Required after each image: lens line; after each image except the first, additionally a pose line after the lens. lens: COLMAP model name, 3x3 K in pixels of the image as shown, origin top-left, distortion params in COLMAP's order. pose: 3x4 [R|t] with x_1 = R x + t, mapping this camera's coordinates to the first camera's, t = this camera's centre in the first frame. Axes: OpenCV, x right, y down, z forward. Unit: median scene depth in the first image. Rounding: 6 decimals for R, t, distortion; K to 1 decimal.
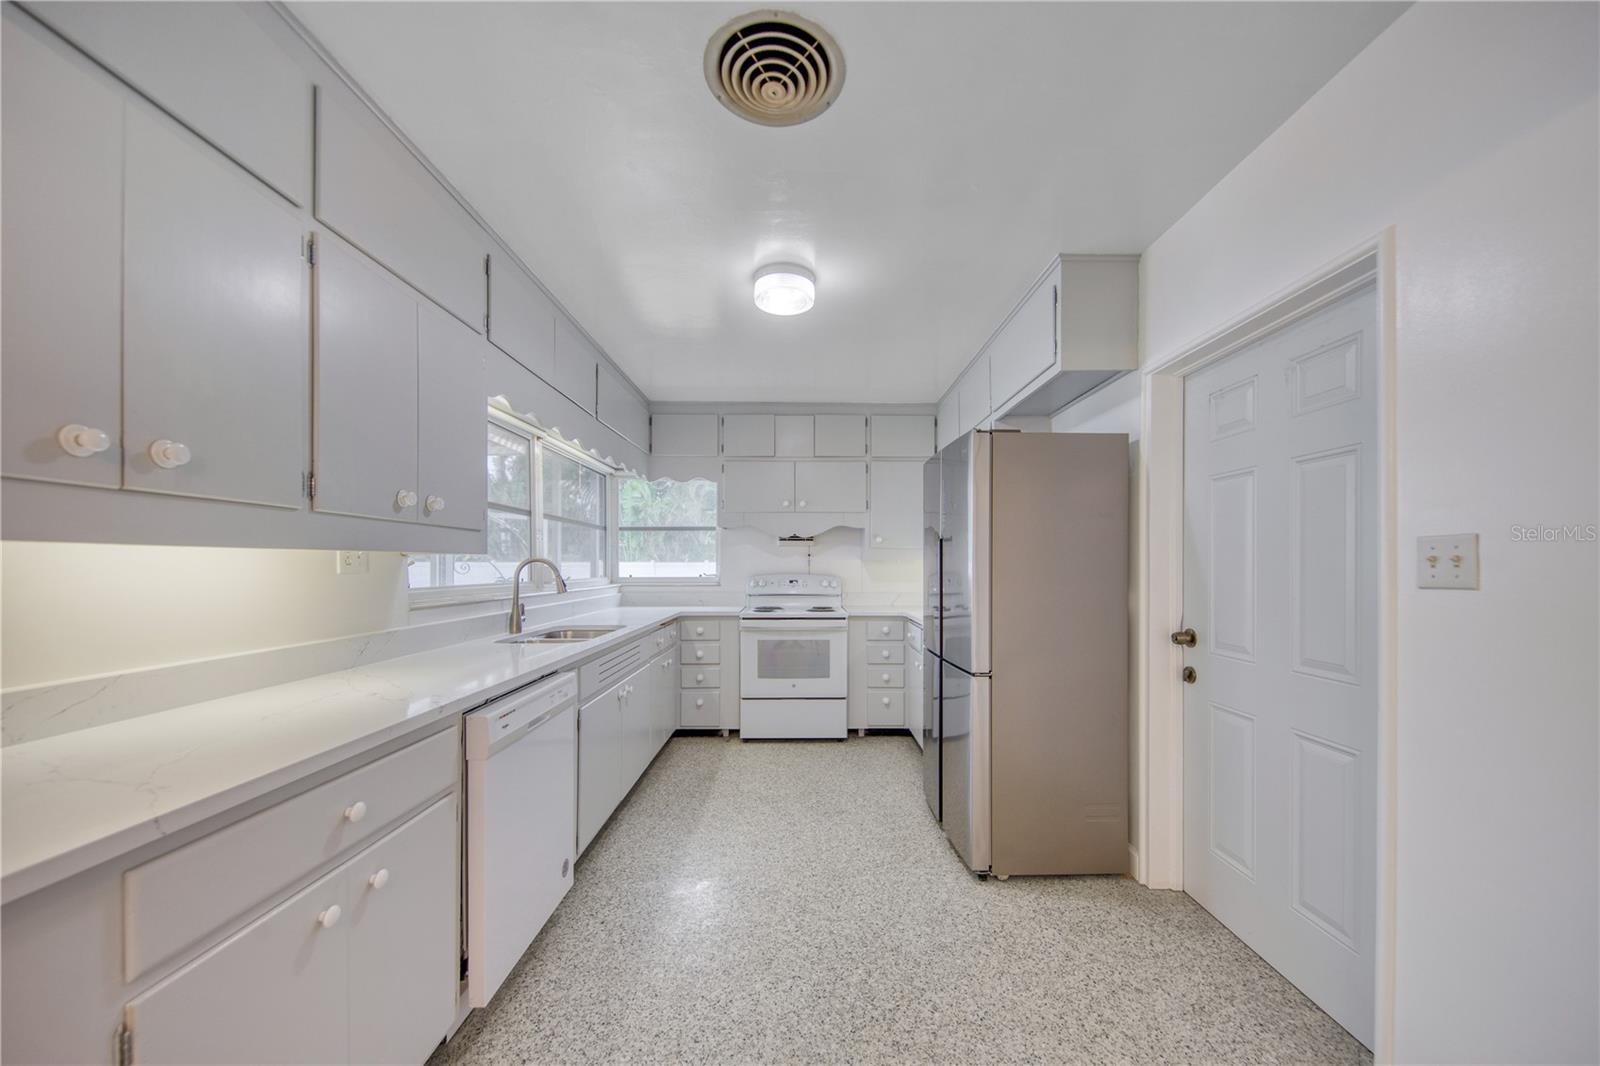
lens RADIAL K [[580.8, 0, 801.5], [0, 580.8, 565.1], [0, 0, 1]] dist [0.001532, -0.000082]
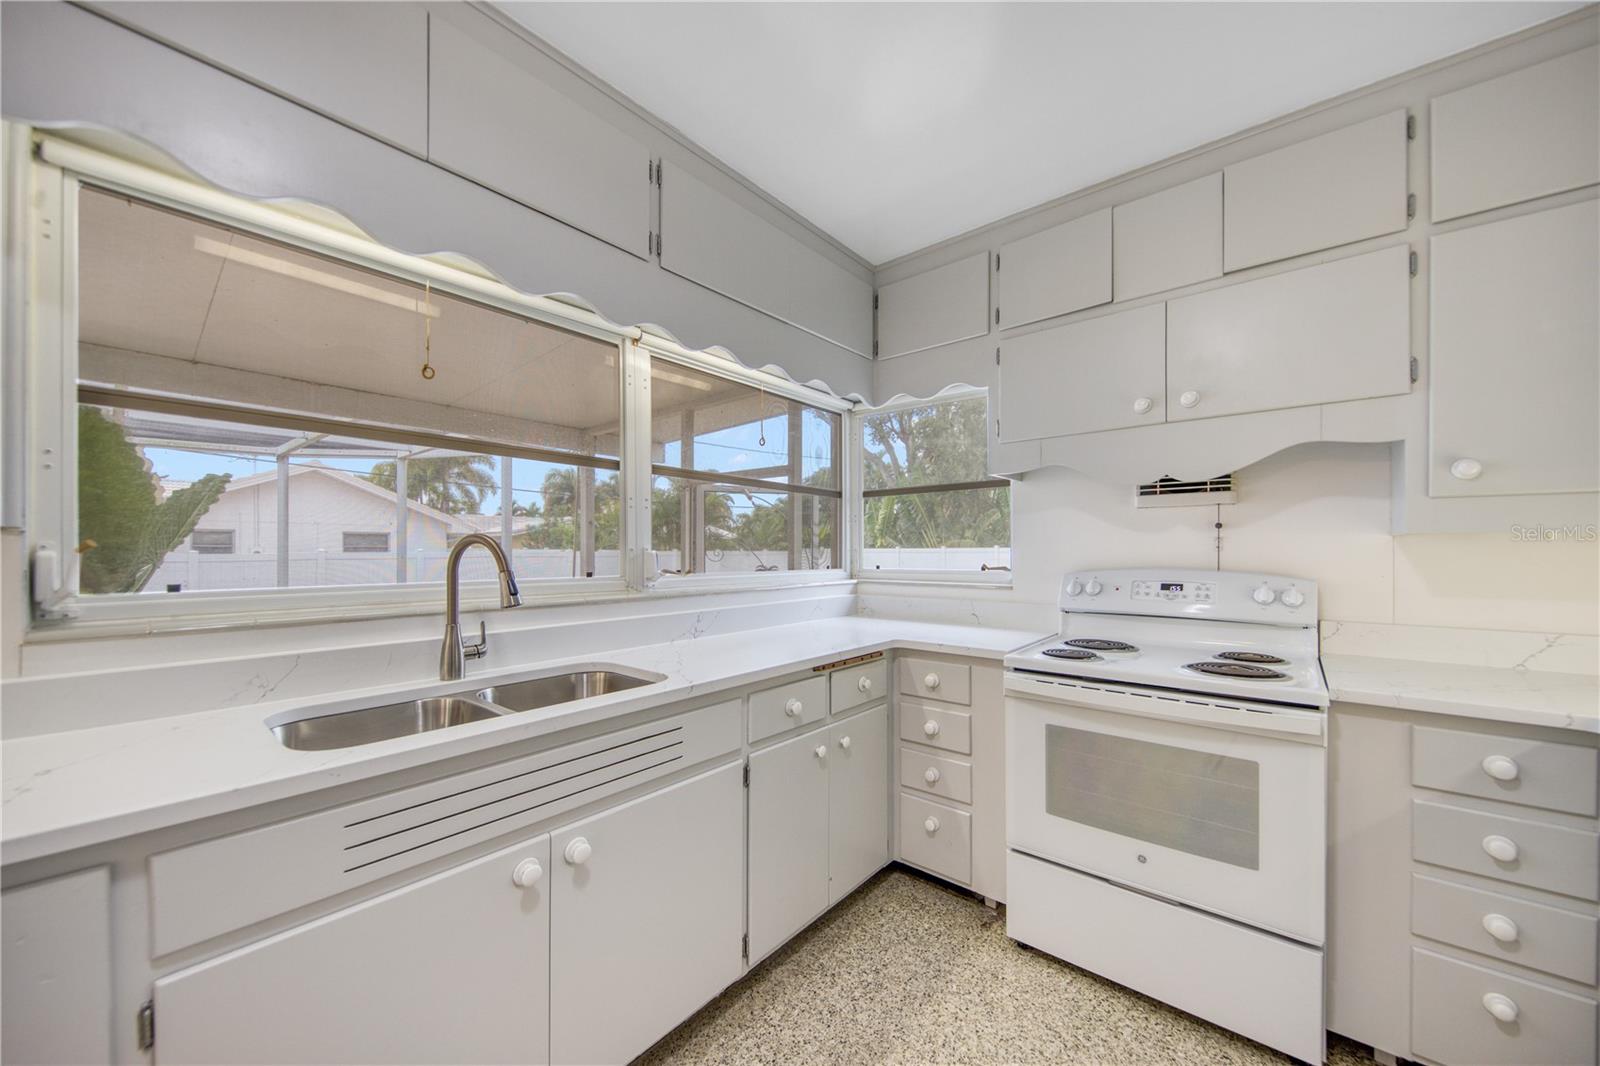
lens RADIAL K [[578.5, 0, 807.7], [0, 578.5, 552.8], [0, 0, 1]] dist [0.011272, -0.005926]
pose [[0.767523, 0.000326, -0.641021, 0.063559], [0.002128, 0.999993, 0.003057, 0.000861], [0.641017, -0.003710, 0.767517, 0.551089]]
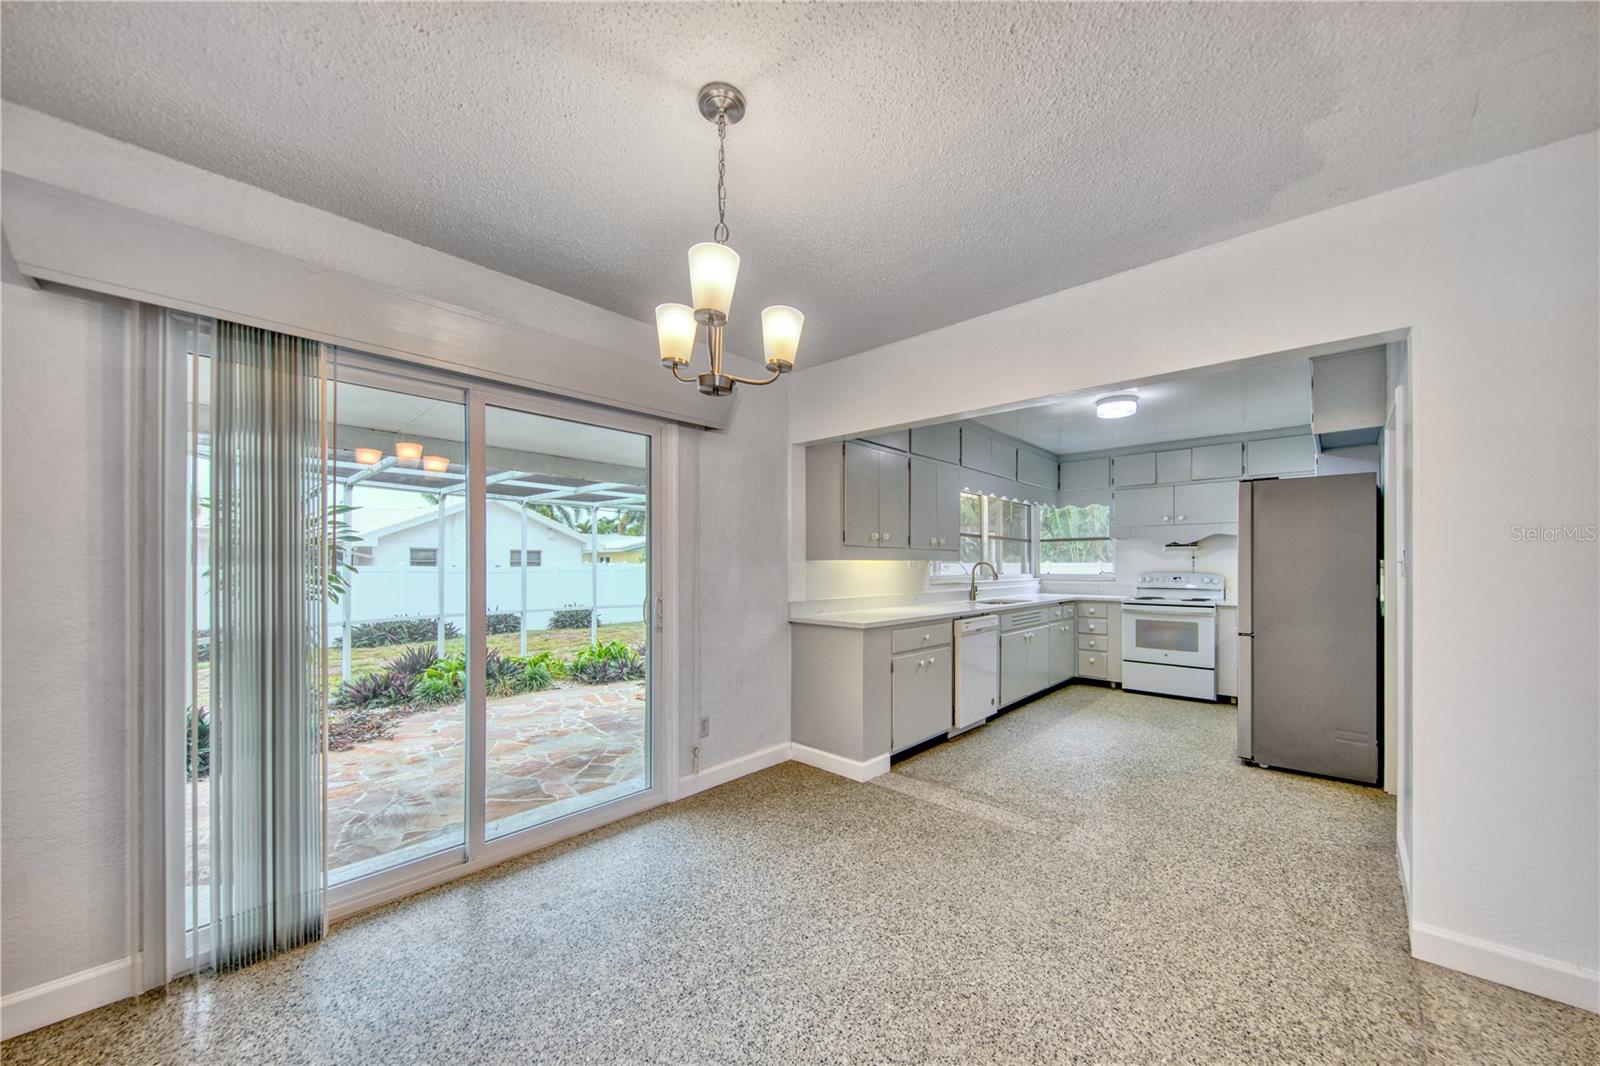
lens RADIAL K [[580.8, 0, 801.5], [0, 580.8, 565.1], [0, 0, 1]] dist [0.001532, -0.000082]
pose [[0.730391, -0.000833, -0.683029, 0.288568], [0.000306, 1.000000, -0.000892, 0.000030], [0.683030, 0.000442, 0.730390, -0.560008]]
